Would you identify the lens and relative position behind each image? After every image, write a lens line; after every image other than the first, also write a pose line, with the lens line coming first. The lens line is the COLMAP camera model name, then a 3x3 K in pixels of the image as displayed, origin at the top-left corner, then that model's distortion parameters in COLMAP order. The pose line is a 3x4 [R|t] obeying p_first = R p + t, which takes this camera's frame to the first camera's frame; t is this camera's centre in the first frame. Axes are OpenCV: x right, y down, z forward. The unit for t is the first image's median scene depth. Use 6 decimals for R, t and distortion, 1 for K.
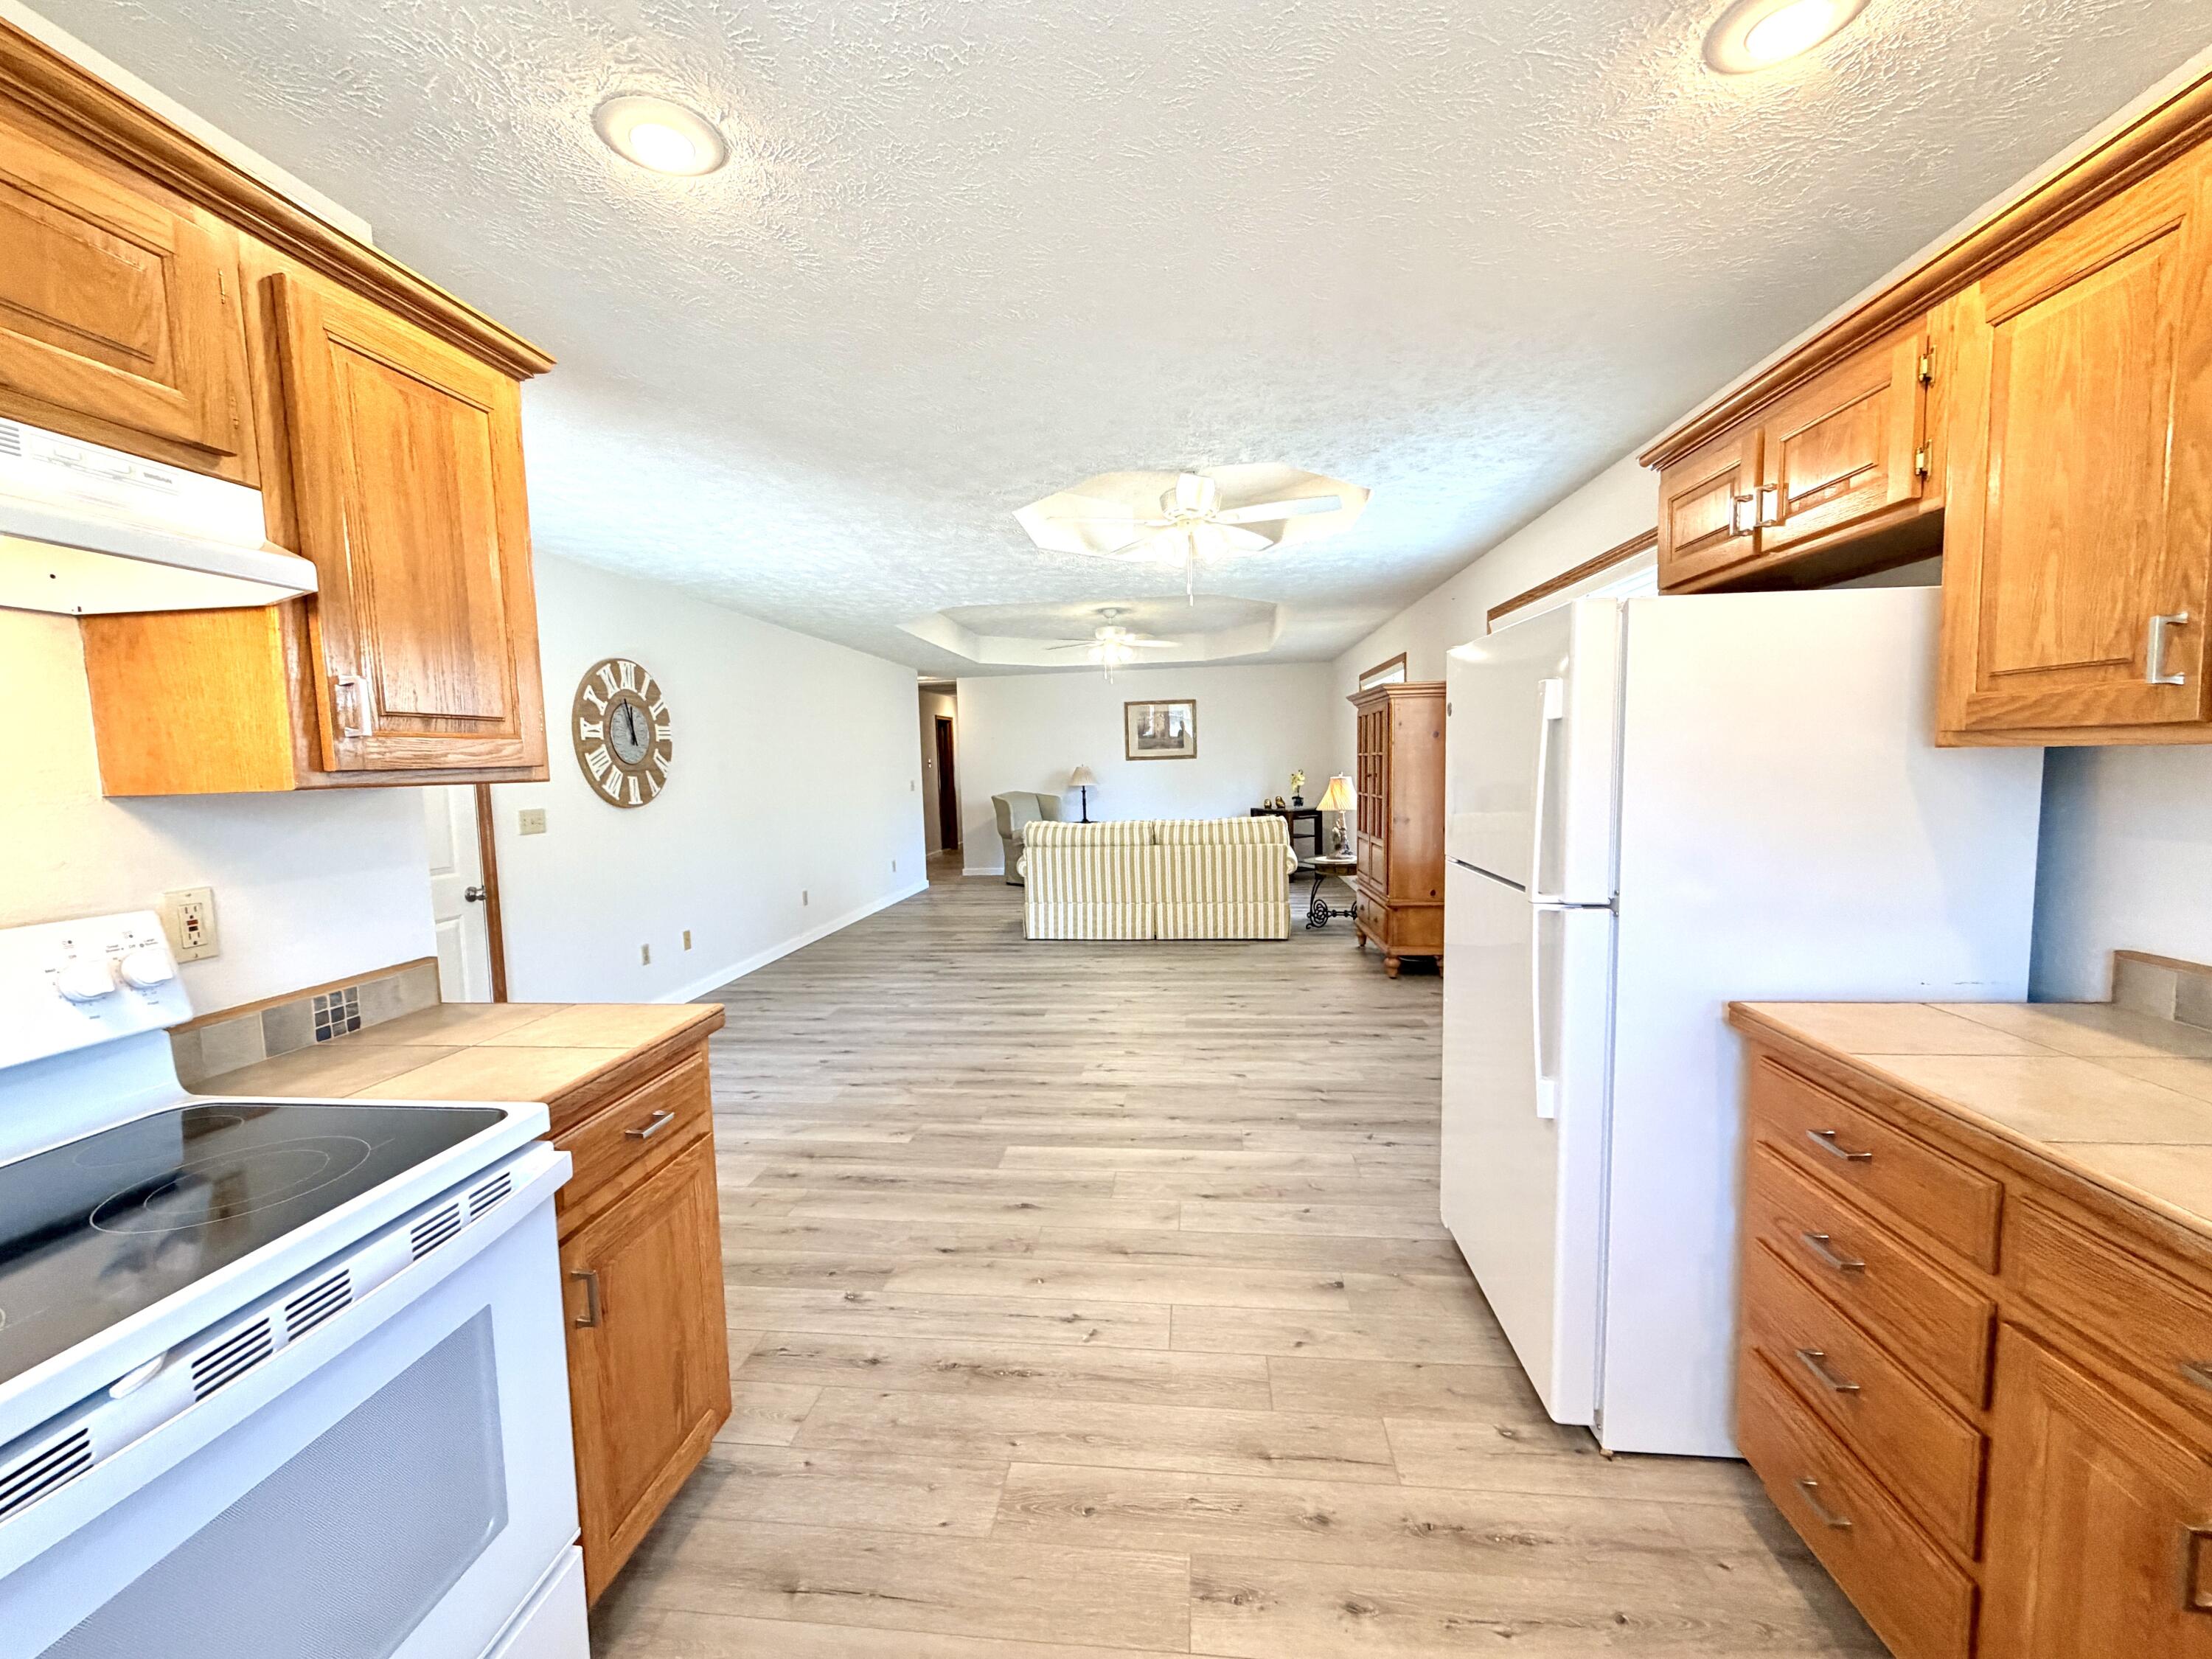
lens RADIAL K [[925.6, 0, 1099.8], [0, 925.6, 824.9], [0, 0, 1]] dist [0.000065, -0.000660]
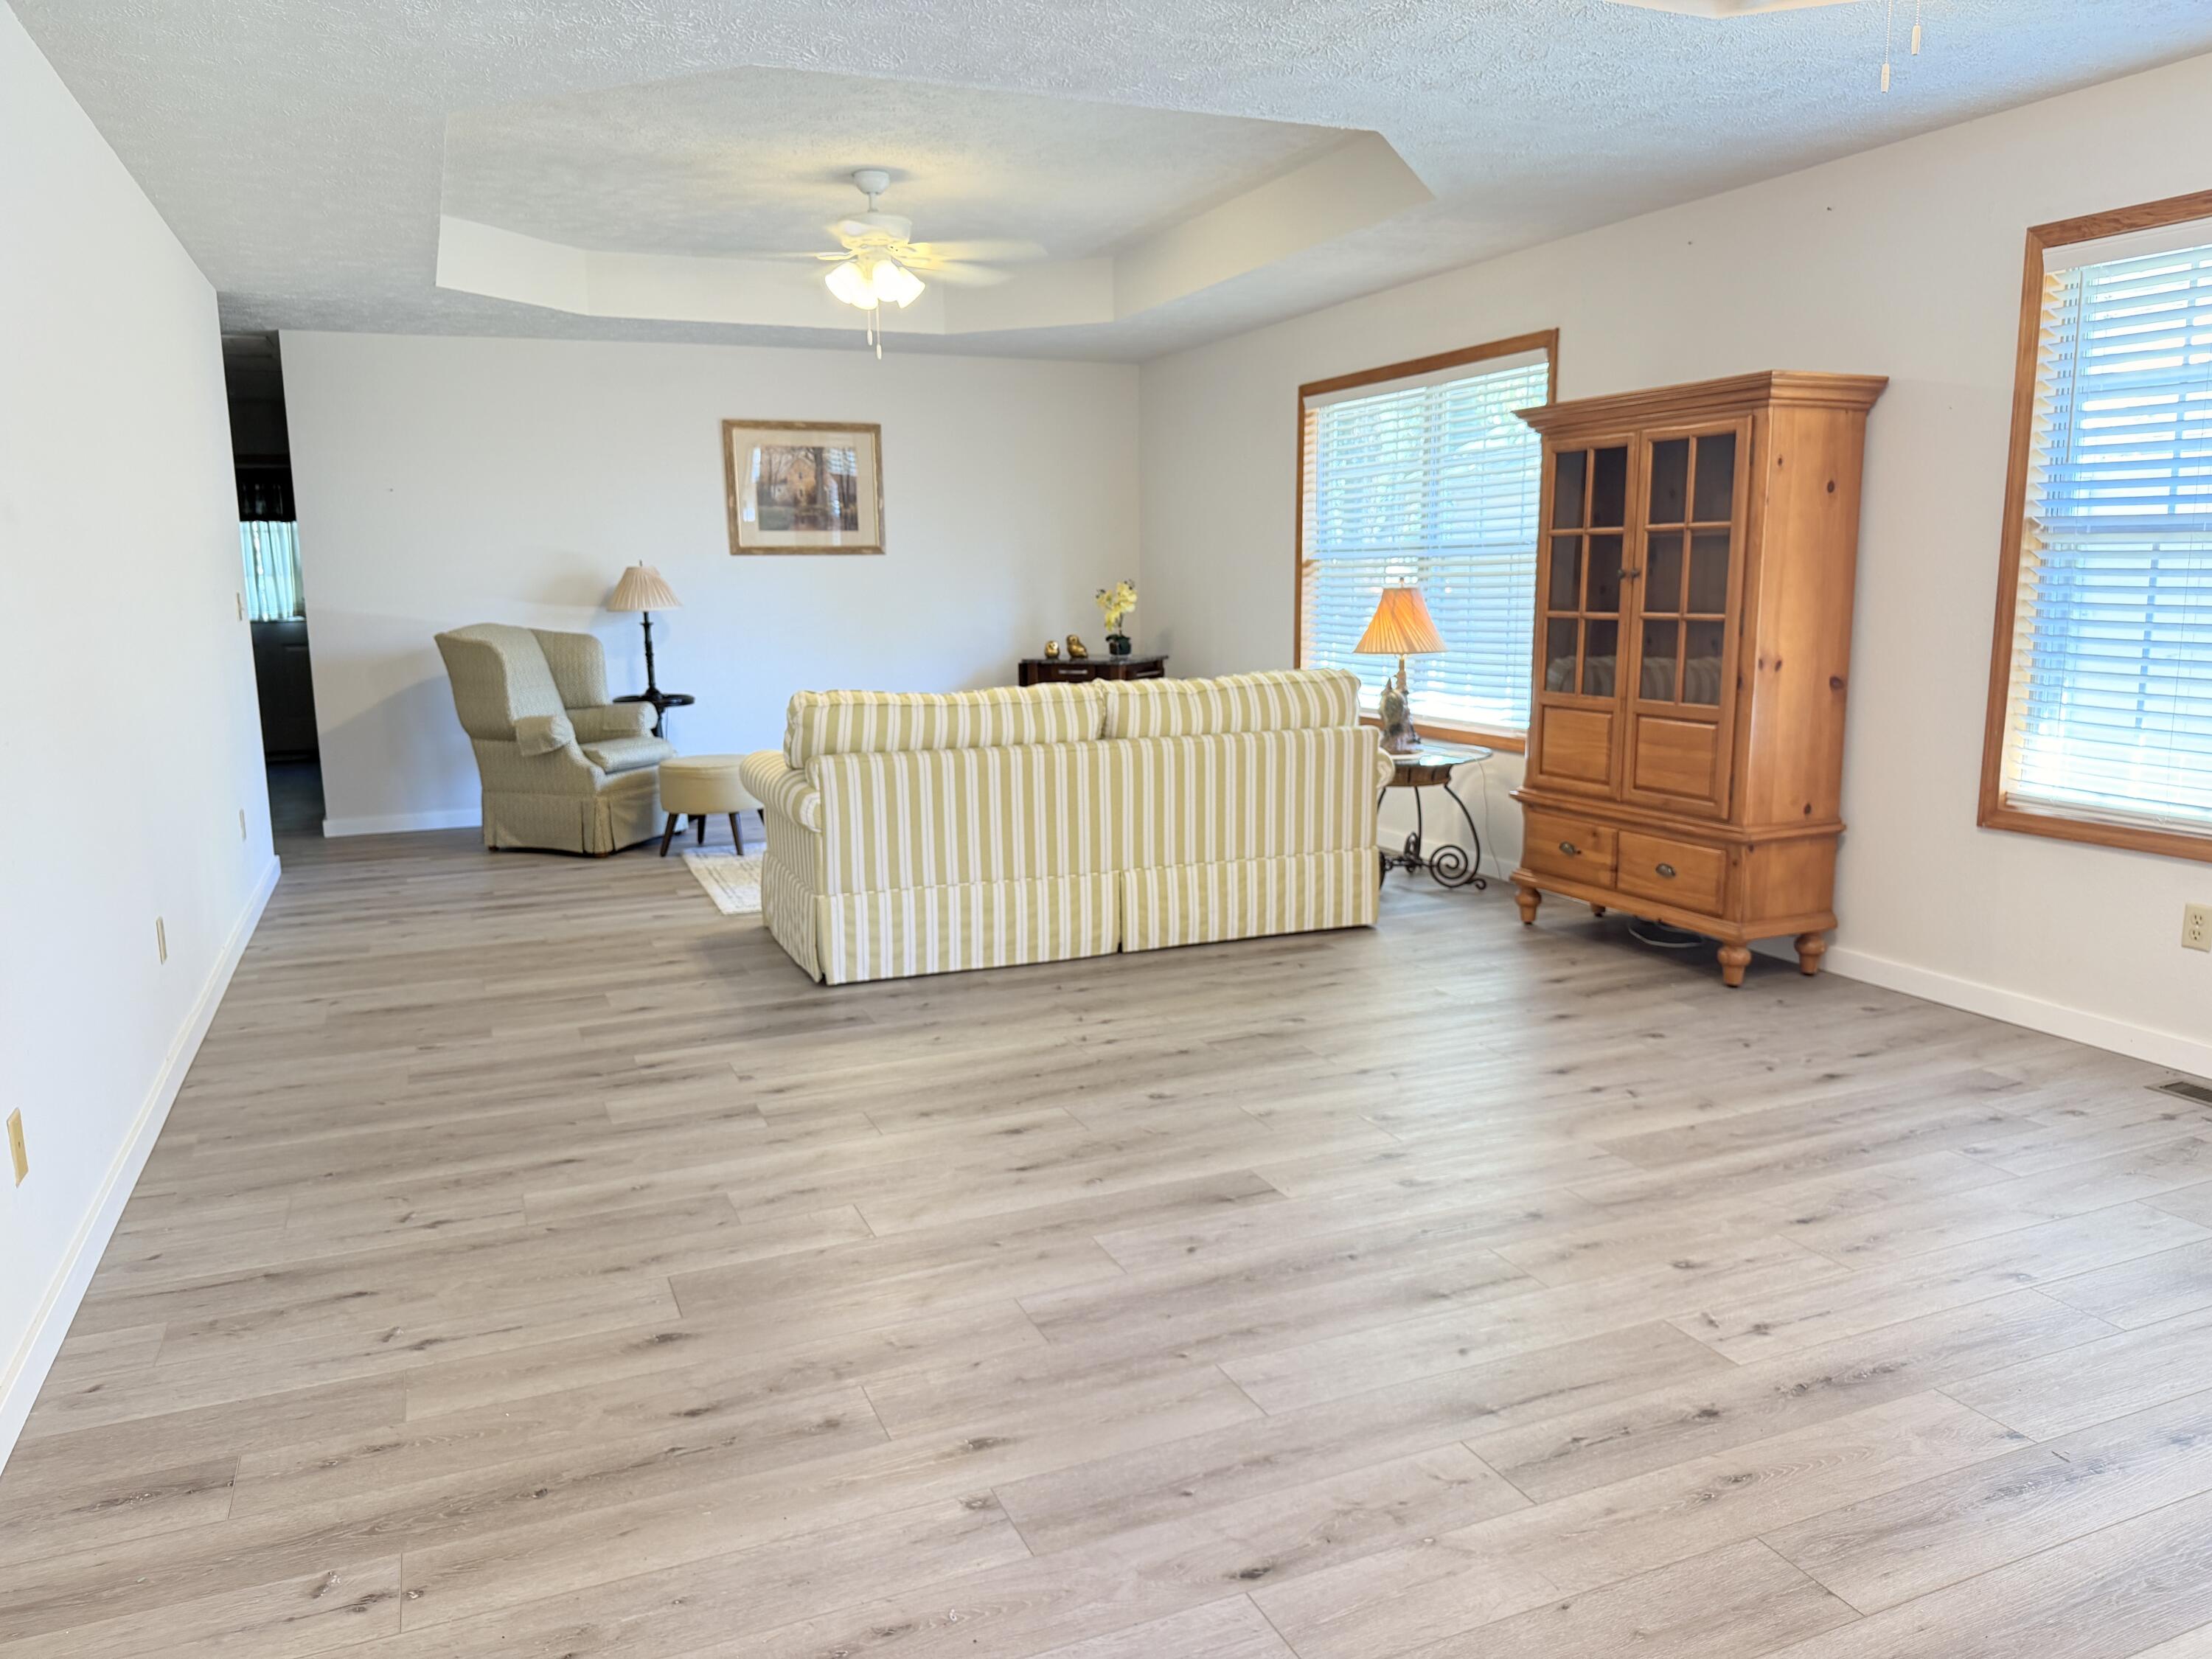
lens RADIAL K [[1594.7, 0, 1112.2], [0, 1594.7, 850.2], [0, 0, 1]] dist [0.028370, -0.005927]
pose [[0.860051, -0.072790, 0.504989, -0.322368], [0.025297, 0.994637, 0.100286, -0.001014], [-0.509580, -0.073476, 0.857280, 0.355513]]
